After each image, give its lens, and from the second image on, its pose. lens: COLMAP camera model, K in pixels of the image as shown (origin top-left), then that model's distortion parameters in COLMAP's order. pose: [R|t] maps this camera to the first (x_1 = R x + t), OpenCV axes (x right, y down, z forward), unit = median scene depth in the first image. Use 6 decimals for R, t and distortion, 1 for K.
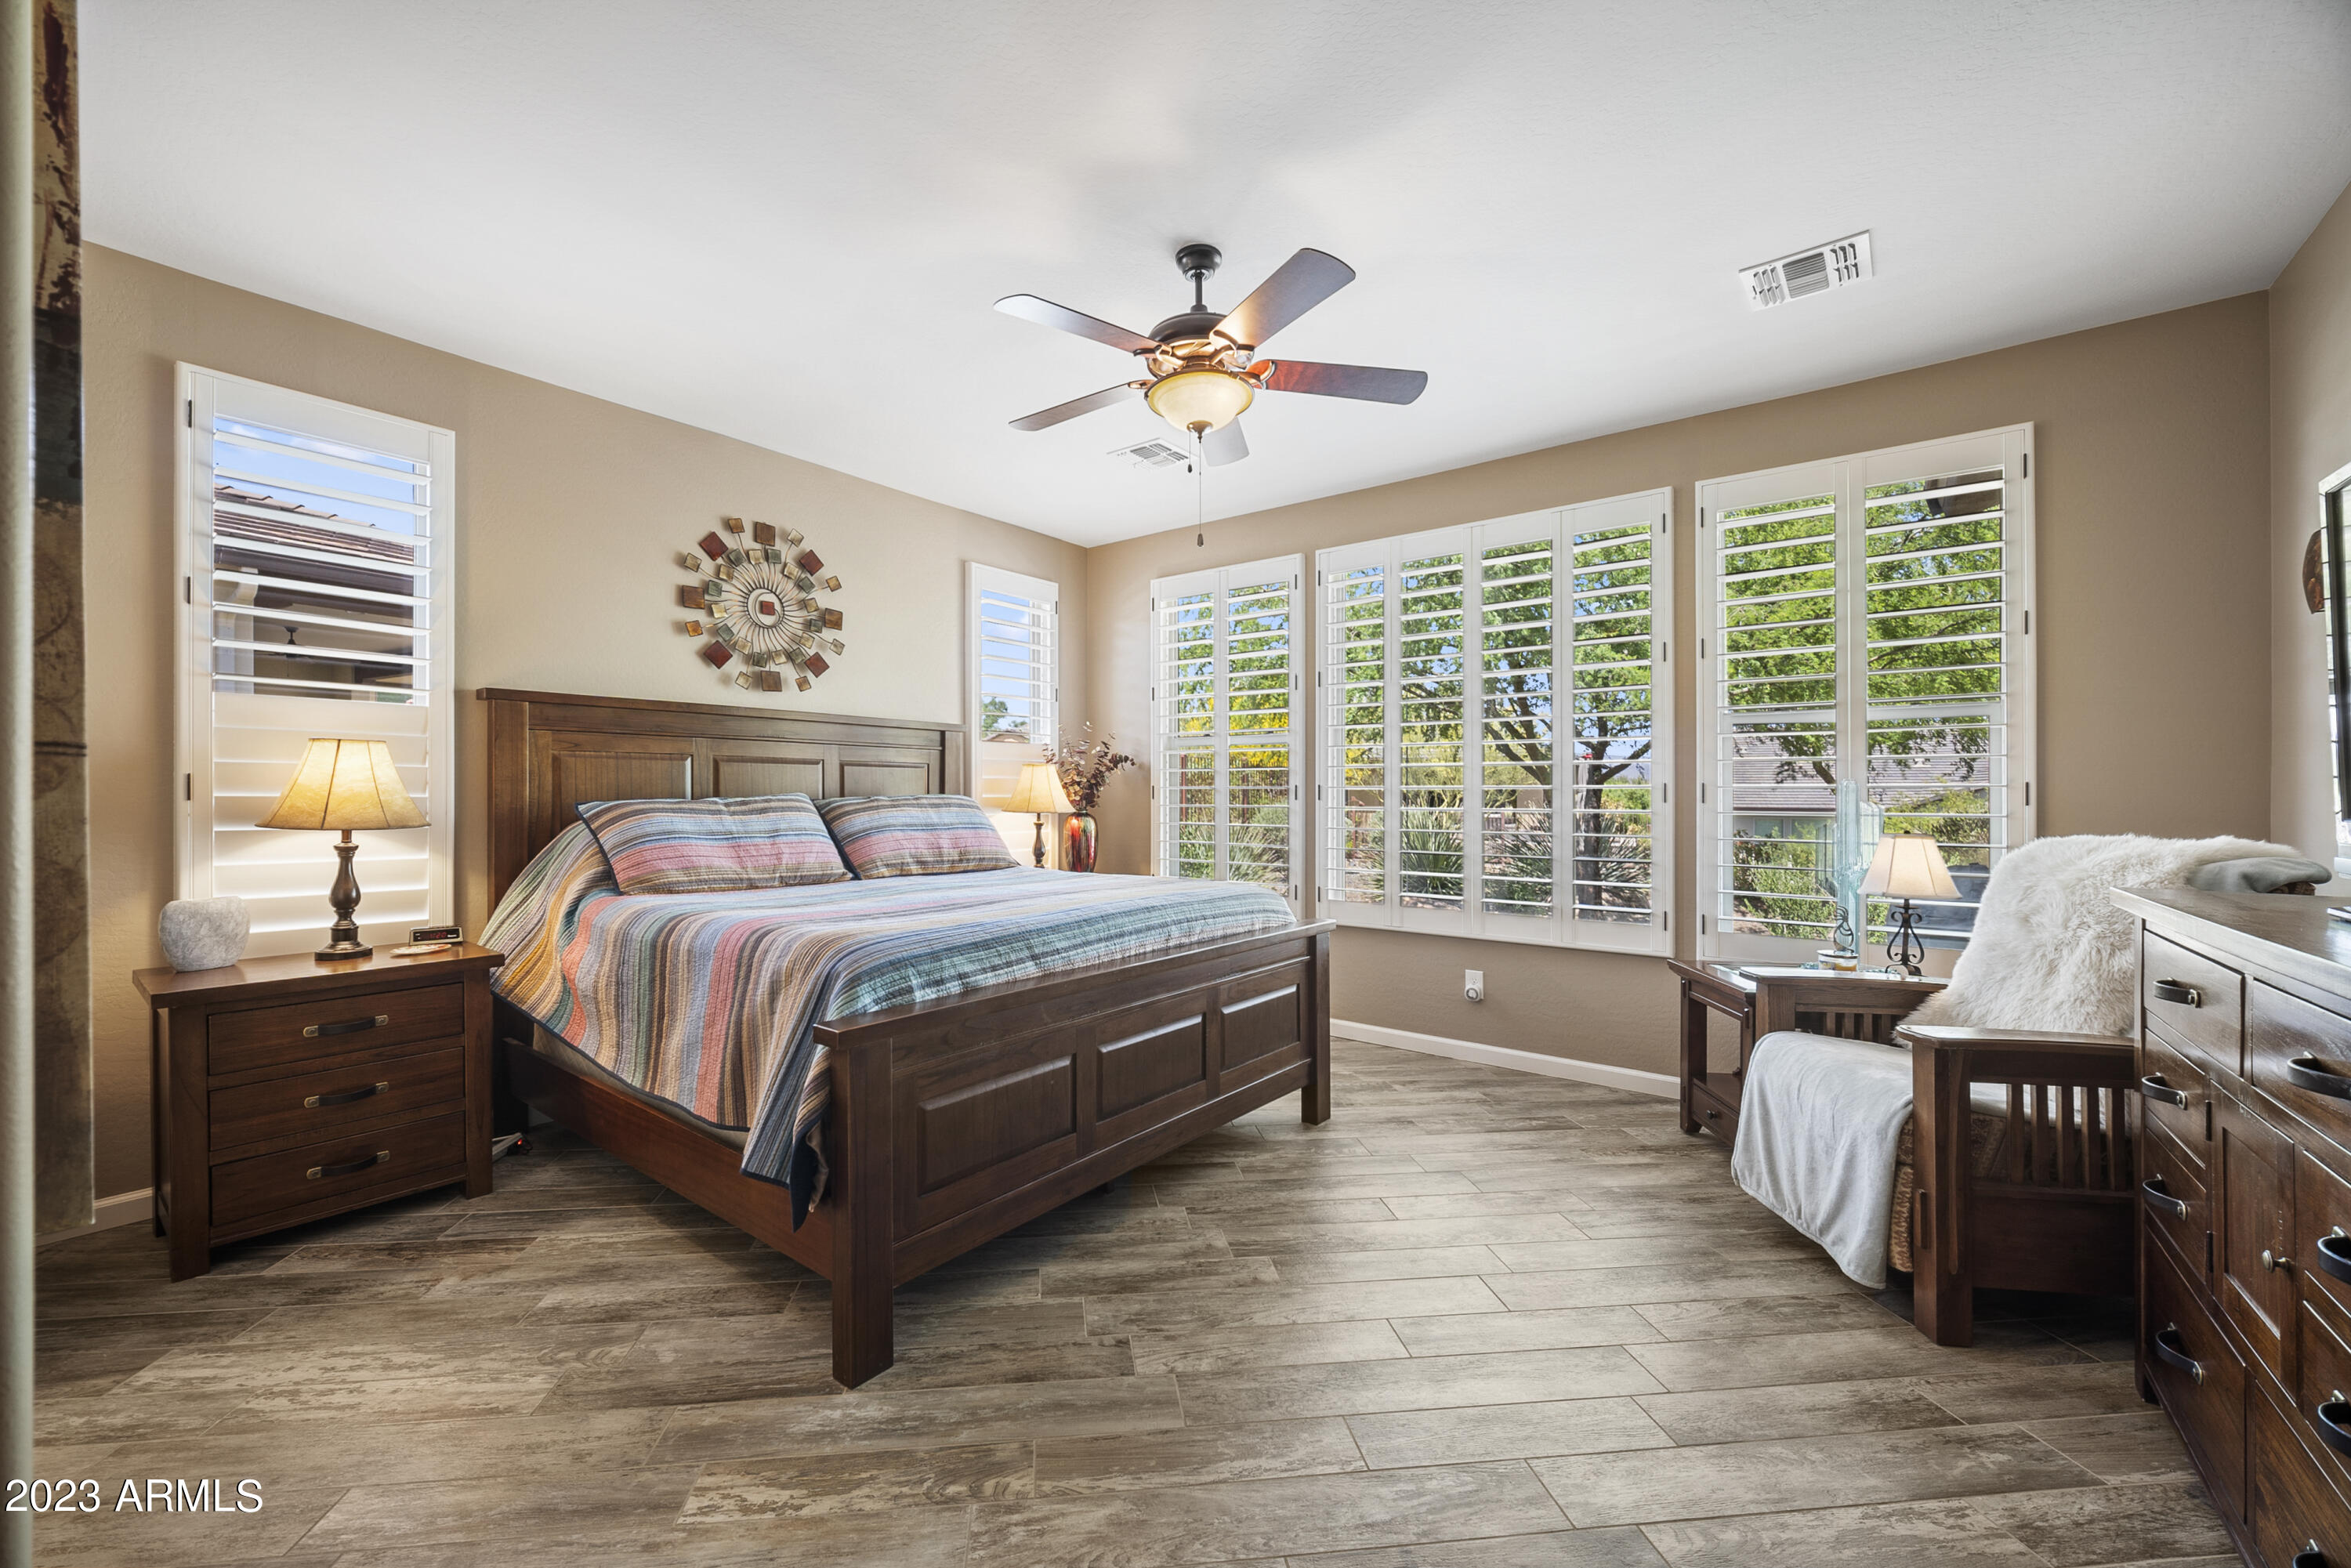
lens RADIAL K [[924.9, 0, 1187.0], [0, 924.9, 793.7], [0, 0, 1]] dist [0.001113, -0.000248]
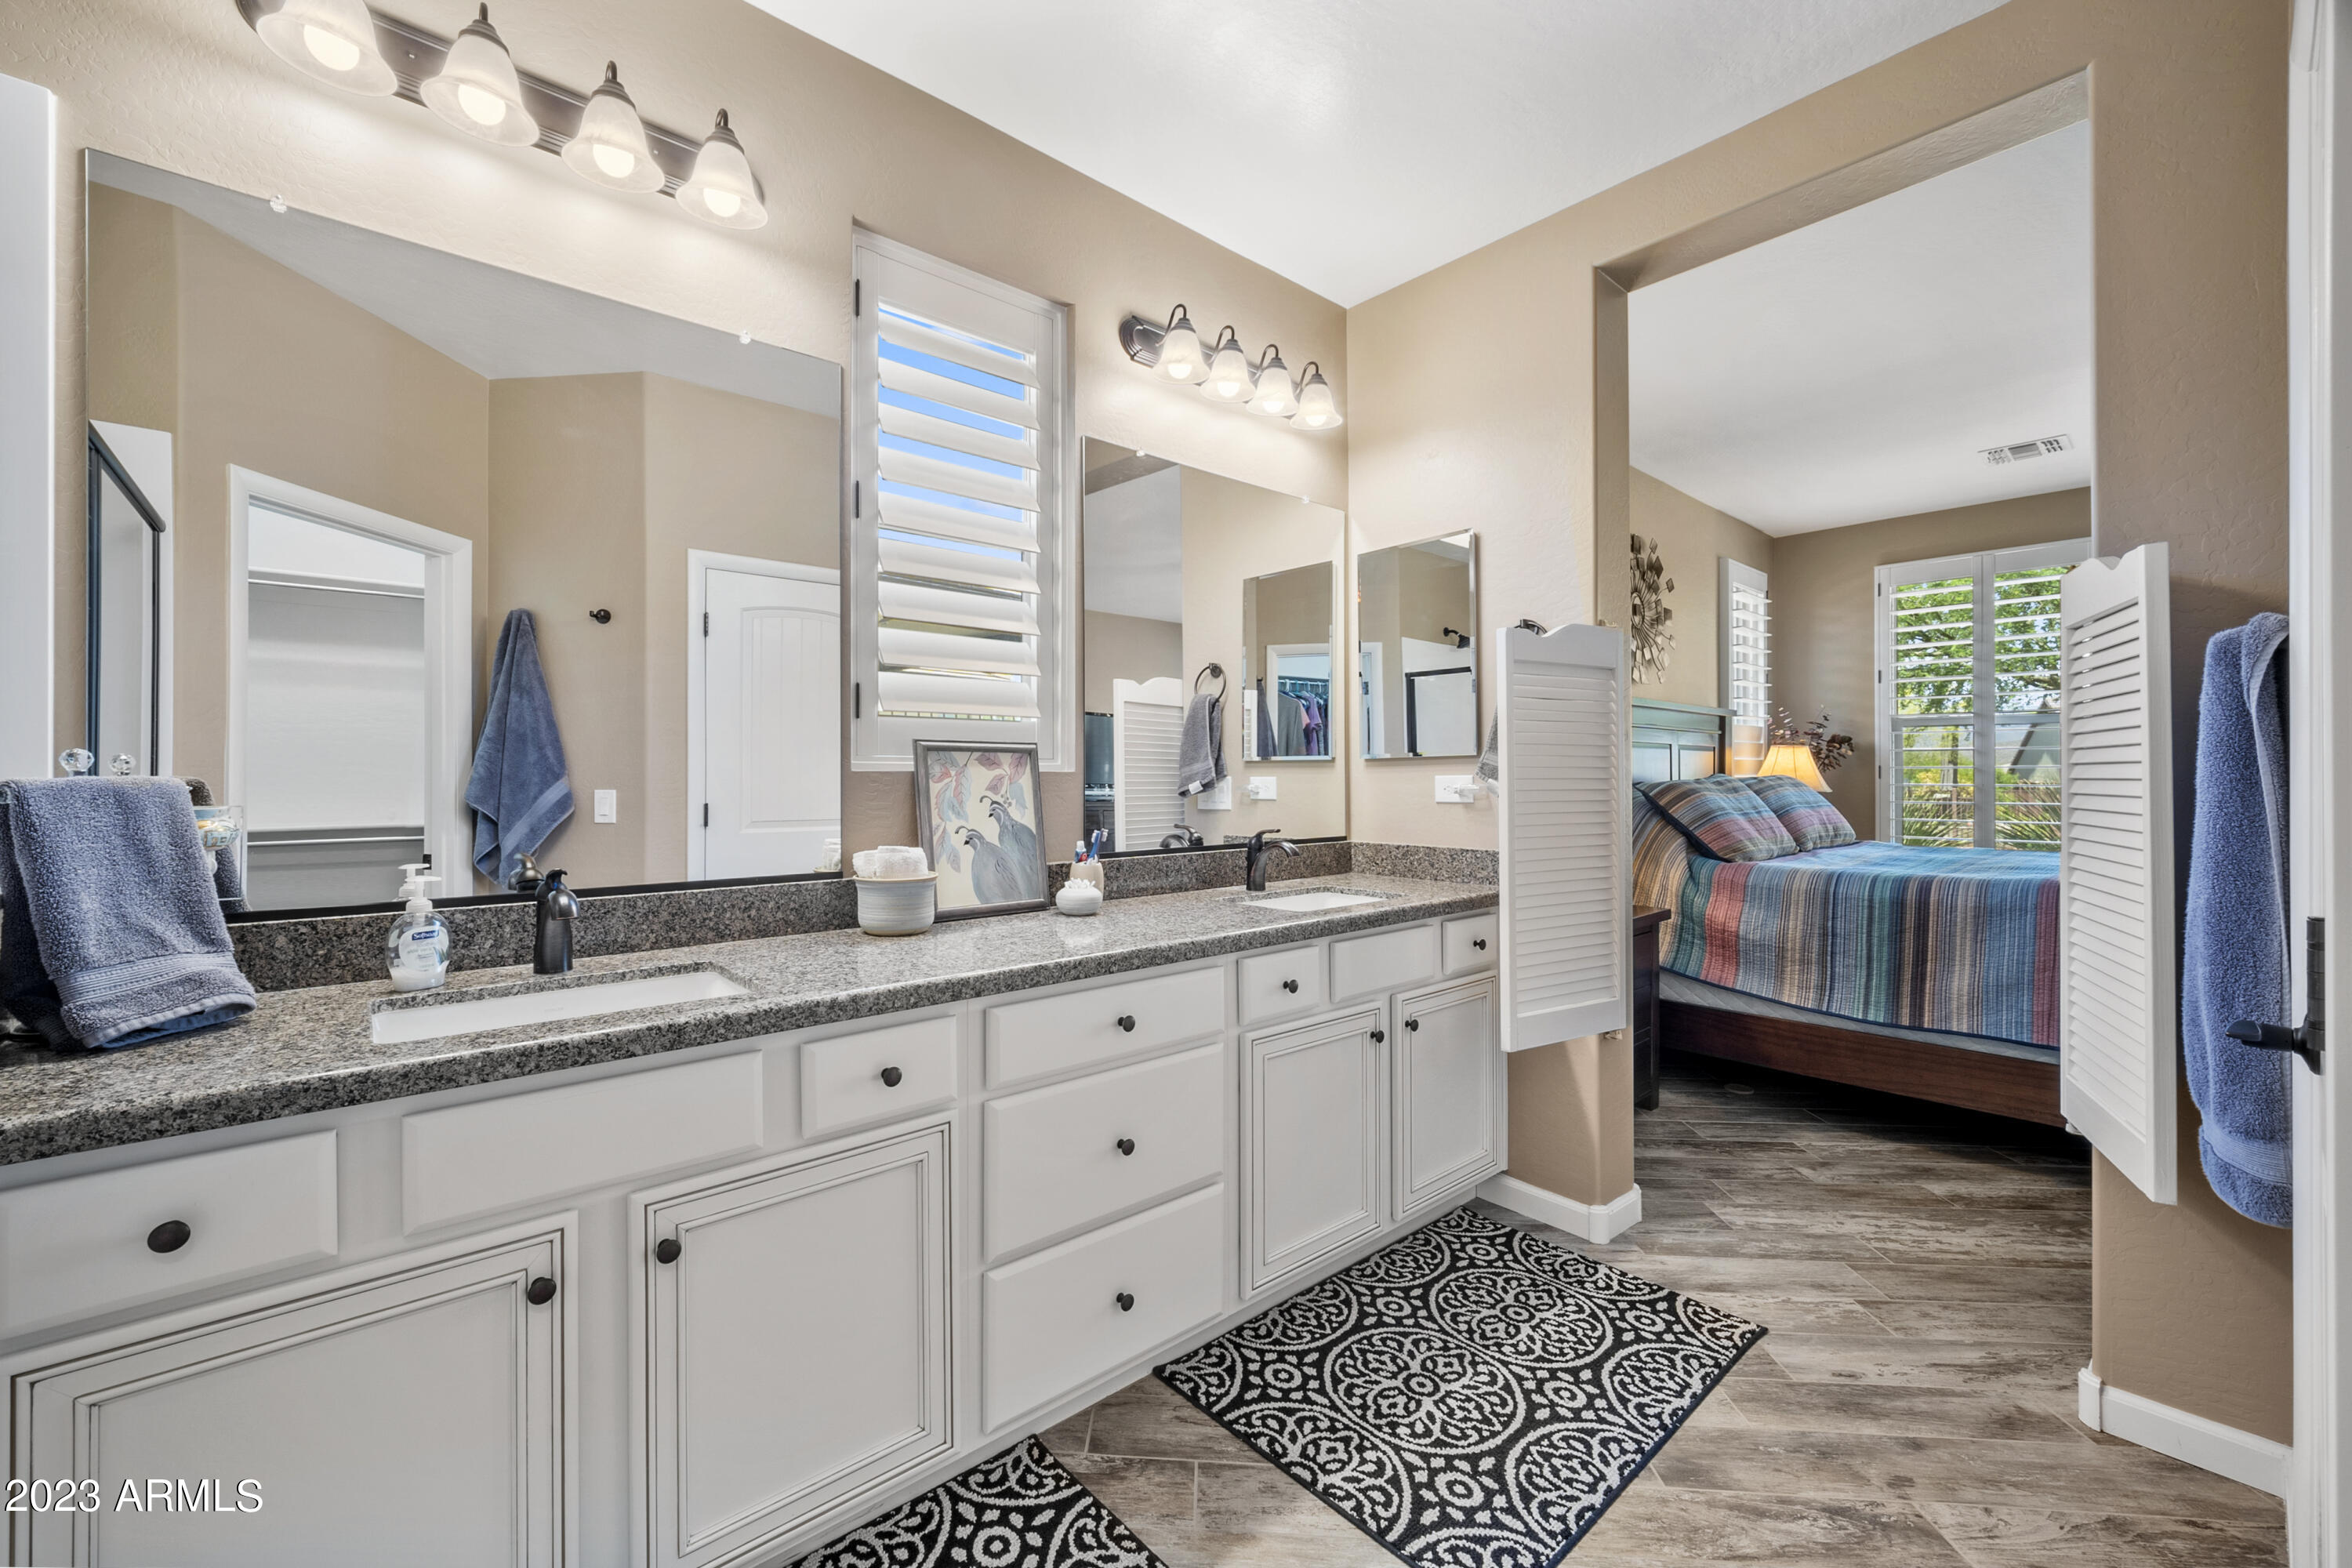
lens RADIAL K [[938.4, 0, 1175.8], [0, 938.4, 772.5], [0, 0, 1]] dist [-0.000375, -0.000379]
pose [[0.985417, -0.002950, -0.170134, -1.333846], [0.004132, 0.999970, 0.006594, -0.021869], [0.170109, -0.007201, 0.985399, -0.367904]]
